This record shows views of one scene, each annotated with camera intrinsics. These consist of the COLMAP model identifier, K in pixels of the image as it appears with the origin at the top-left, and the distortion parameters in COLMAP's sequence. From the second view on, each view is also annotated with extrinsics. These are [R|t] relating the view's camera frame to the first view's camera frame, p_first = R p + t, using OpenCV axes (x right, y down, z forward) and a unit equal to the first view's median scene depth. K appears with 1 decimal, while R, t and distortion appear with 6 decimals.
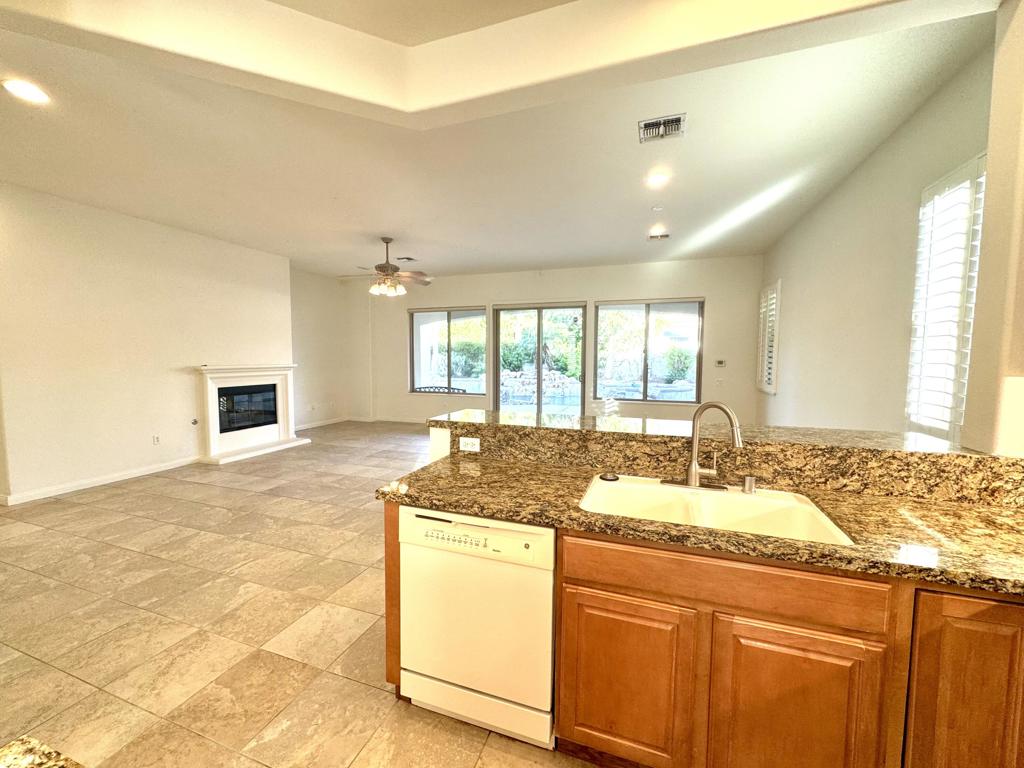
lens RADIAL K [[407.5, 0, 511.1], [0, 407.5, 385.1], [0, 0, 1]] dist [-0.004073, 0.000402]
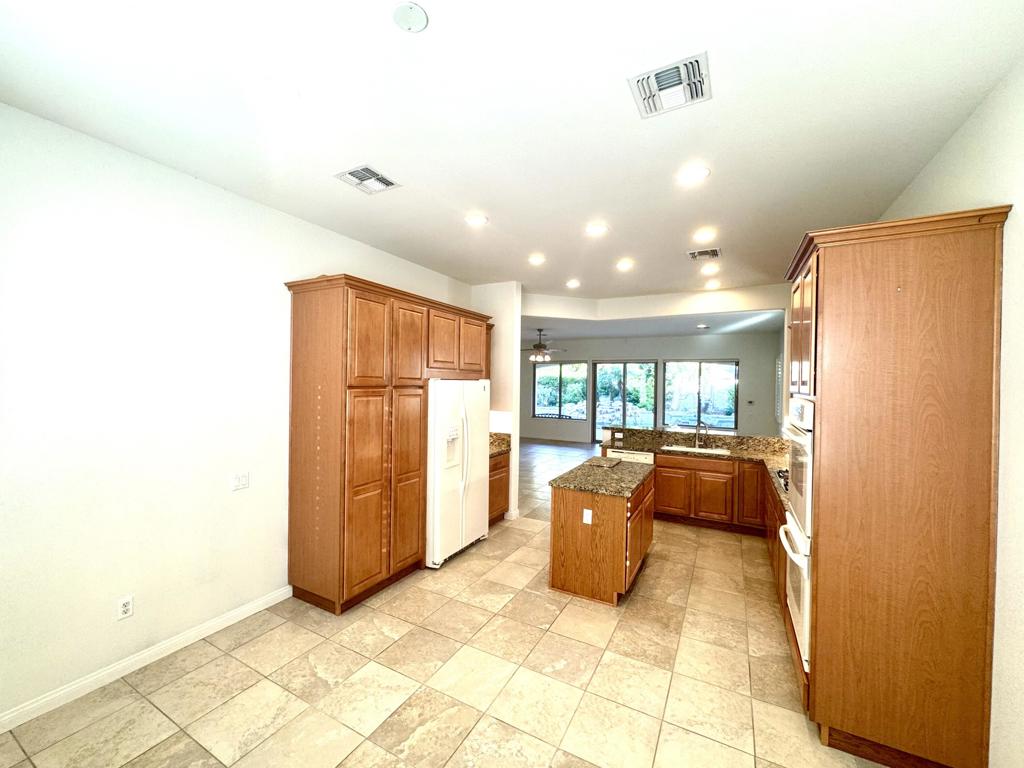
lens RADIAL K [[407.5, 0, 517.1], [0, 407.5, 378.0], [0, 0, 1]] dist [-0.004073, 0.000402]
pose [[0.990030, 0.010954, -0.140430, -0.263692], [-0.022758, 0.996312, -0.082733, -0.001504], [0.139006, 0.085104, 0.986628, -1.250372]]
